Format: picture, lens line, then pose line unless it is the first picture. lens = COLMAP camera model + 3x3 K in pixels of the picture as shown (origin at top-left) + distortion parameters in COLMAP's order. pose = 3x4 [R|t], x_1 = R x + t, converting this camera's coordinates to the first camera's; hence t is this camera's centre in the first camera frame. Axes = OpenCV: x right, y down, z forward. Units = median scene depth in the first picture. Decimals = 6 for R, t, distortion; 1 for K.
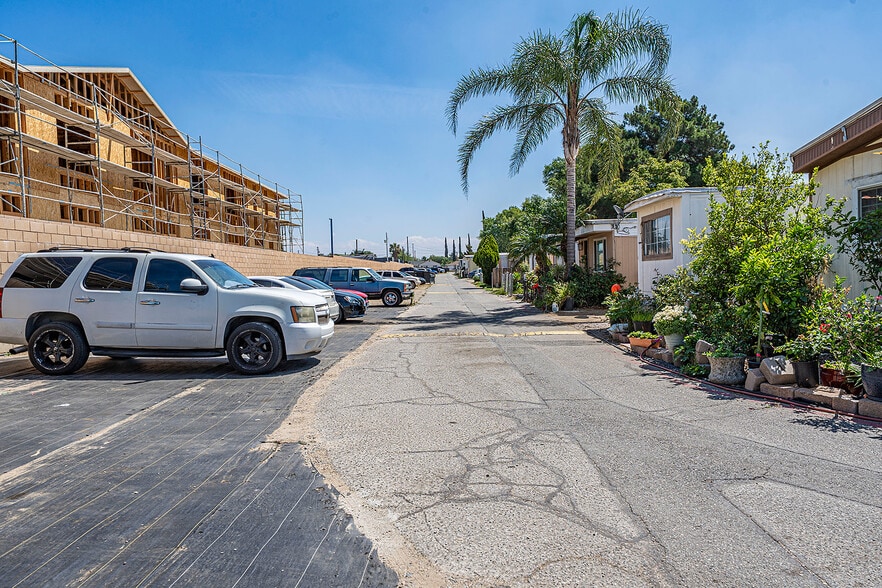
lens RADIAL K [[588.2, 0, 440.9], [0, 588.2, 290.6], [0, 0, 1]] dist [0.004026, 0.001492]
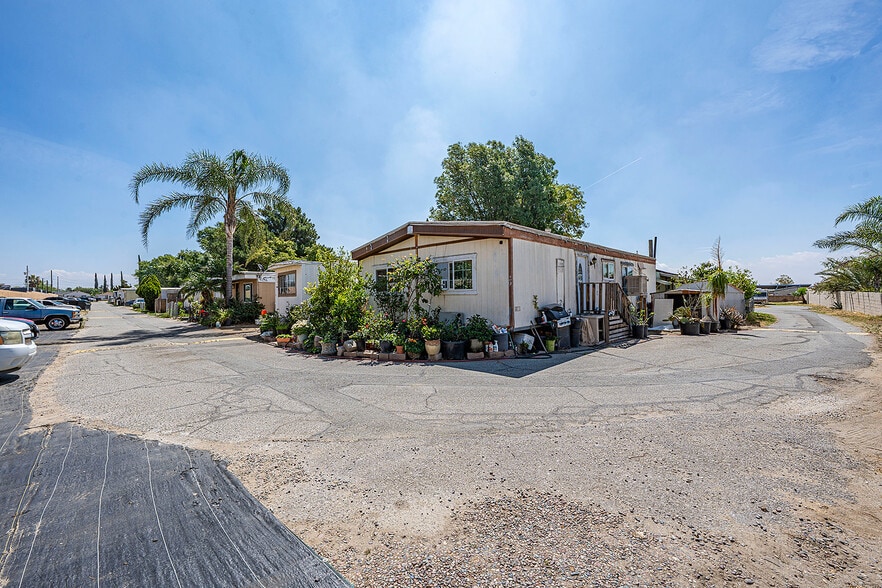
lens RADIAL K [[588.2, 0, 440.9], [0, 588.2, 290.6], [0, 0, 1]] dist [0.004026, 0.001492]
pose [[0.720828, 0.007090, 0.693077, -0.505332], [0.017954, 0.999421, -0.028897, -0.007013], [-0.692881, 0.033273, 0.720284, -0.603305]]
